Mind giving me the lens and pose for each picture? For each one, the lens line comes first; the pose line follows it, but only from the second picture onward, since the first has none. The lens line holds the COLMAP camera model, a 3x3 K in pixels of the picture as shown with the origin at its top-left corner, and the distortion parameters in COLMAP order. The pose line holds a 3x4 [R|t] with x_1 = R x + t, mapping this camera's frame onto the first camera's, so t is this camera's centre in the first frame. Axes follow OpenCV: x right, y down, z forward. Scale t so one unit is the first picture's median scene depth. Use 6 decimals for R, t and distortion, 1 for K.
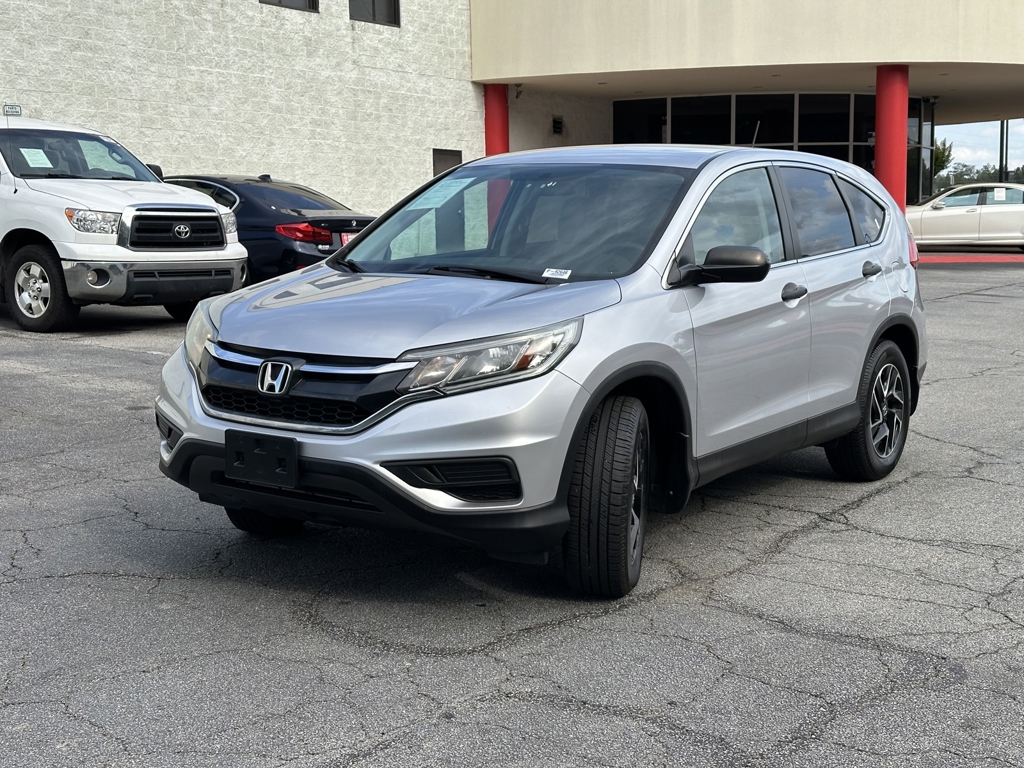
lens RADIAL K [[1423.9, 0, 513.3], [0, 1423.9, 387.5], [0, 0, 1]] dist [0.111555, 0.000000]
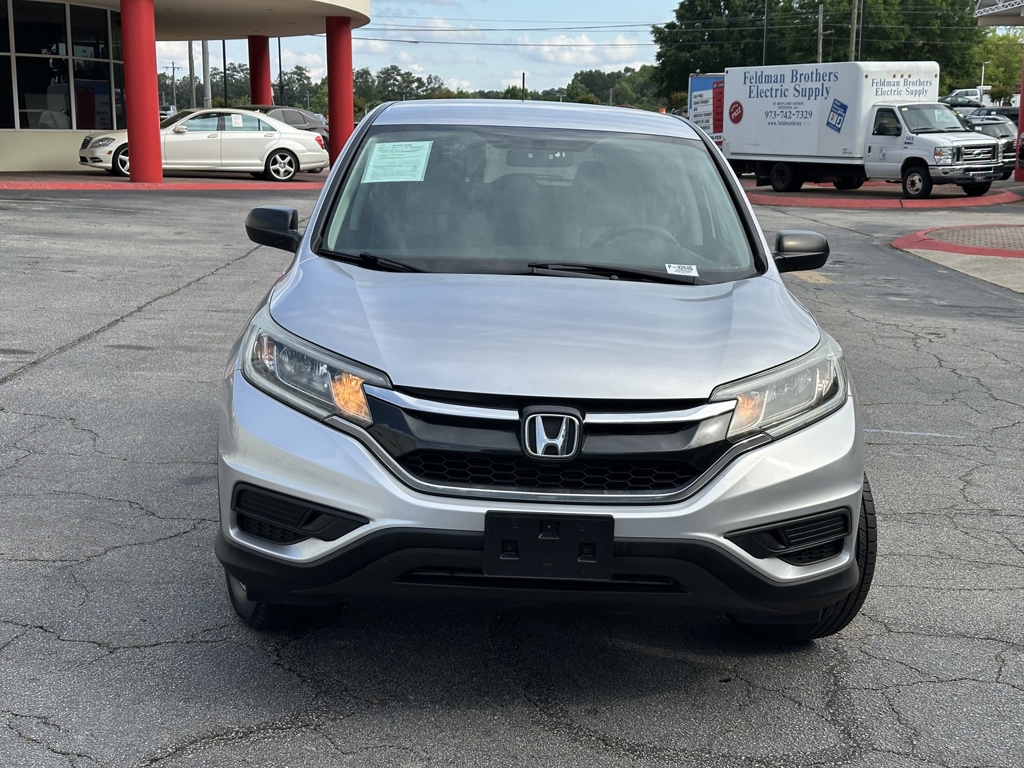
lens RADIAL K [[1423.9, 0, 504.8], [0, 1423.9, 379.9], [0, 0, 1]] dist [0.111555, 0.000000]
pose [[0.832270, -0.079580, 0.548628, -0.587253], [0.050518, 0.996413, 0.067897, -0.086465], [-0.552064, -0.028793, 0.833305, 0.393902]]
